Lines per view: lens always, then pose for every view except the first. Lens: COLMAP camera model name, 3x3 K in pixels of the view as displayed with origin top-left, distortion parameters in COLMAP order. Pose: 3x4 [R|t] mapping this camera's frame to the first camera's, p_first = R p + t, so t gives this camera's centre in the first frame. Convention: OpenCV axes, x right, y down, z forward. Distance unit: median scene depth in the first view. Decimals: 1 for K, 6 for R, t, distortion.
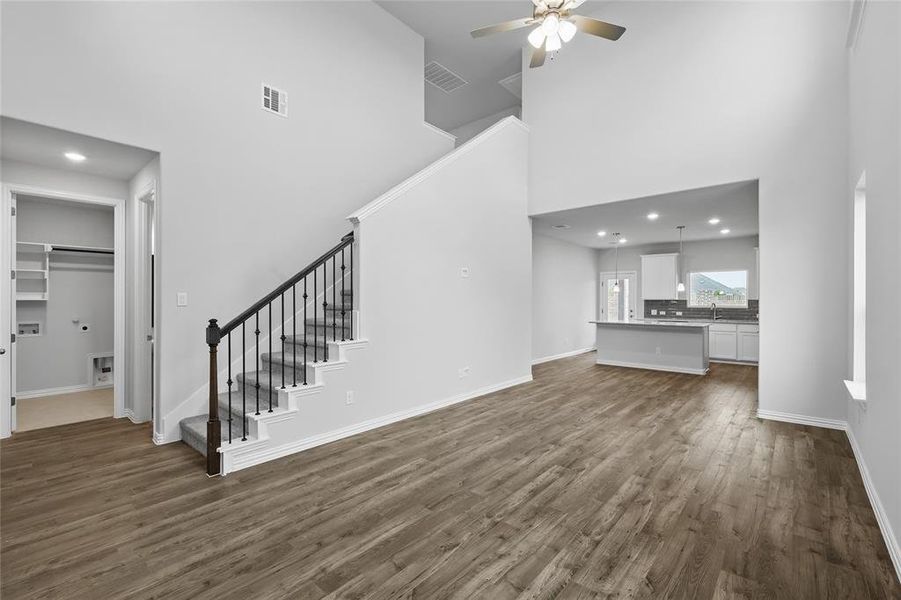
lens RADIAL K [[395.7, 0, 451.3], [0, 395.7, 296.7], [0, 0, 1]] dist [0.004418, -0.000283]
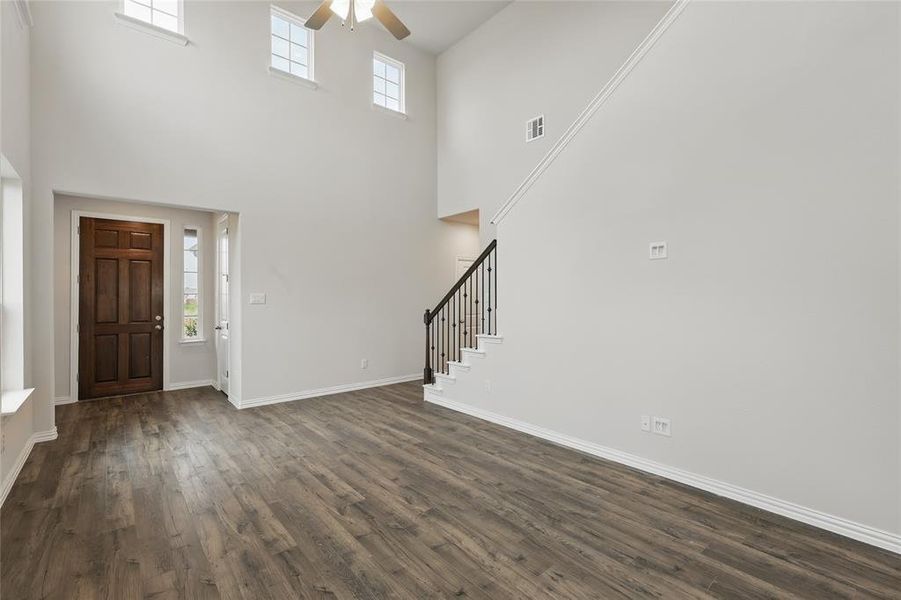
lens RADIAL K [[400.0, 0, 450.7], [0, 400.0, 298.7], [0, 0, 1]] dist [0.003214, 0.000020]
pose [[-0.150185, 0.001490, -0.988657, 0.886866], [0.011154, 0.999938, -0.000187, 0.008677], [0.988595, -0.011055, -0.150193, 1.091120]]
